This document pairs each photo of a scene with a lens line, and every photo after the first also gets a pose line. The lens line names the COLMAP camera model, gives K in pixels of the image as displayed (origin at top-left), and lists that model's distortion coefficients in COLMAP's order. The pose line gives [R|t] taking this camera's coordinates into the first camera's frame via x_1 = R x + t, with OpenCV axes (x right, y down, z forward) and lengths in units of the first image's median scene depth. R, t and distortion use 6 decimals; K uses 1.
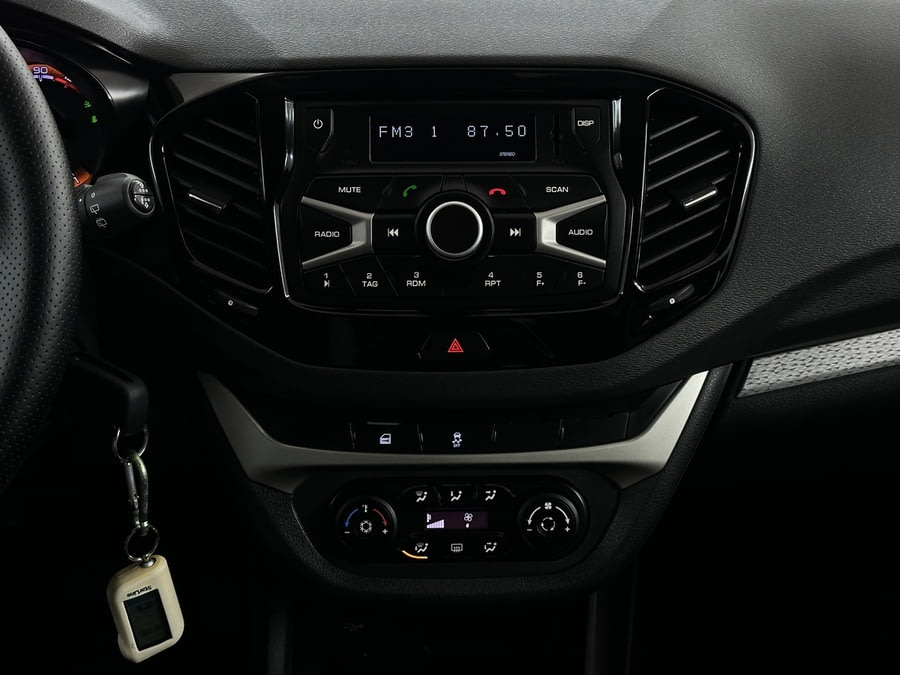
lens RADIAL K [[1255.8, 0, 451.0], [0, 1255.8, 338.3], [0, 0, 1]] dist [0.079976, 0.000000]
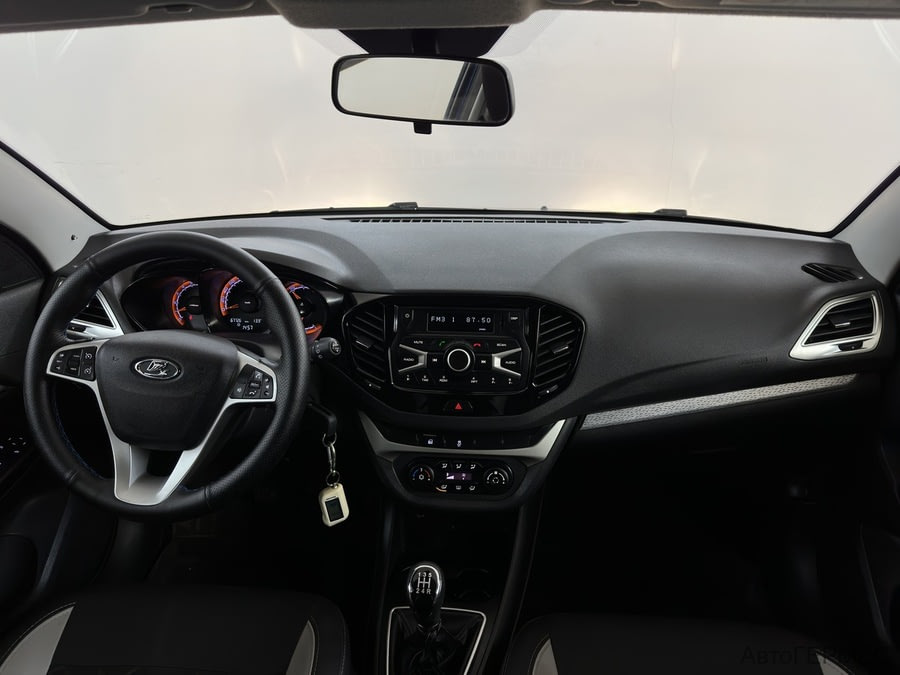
lens RADIAL K [[630.8, 0, 448.3], [0, 630.8, 336.3], [0, 0, 1]] dist [0.067457, 0.000537]
pose [[0.993823, 0.032541, -0.106102, 0.109532], [-0.036140, 0.998829, -0.032175, -0.089469], [0.104930, 0.035811, 0.993835, -0.240253]]
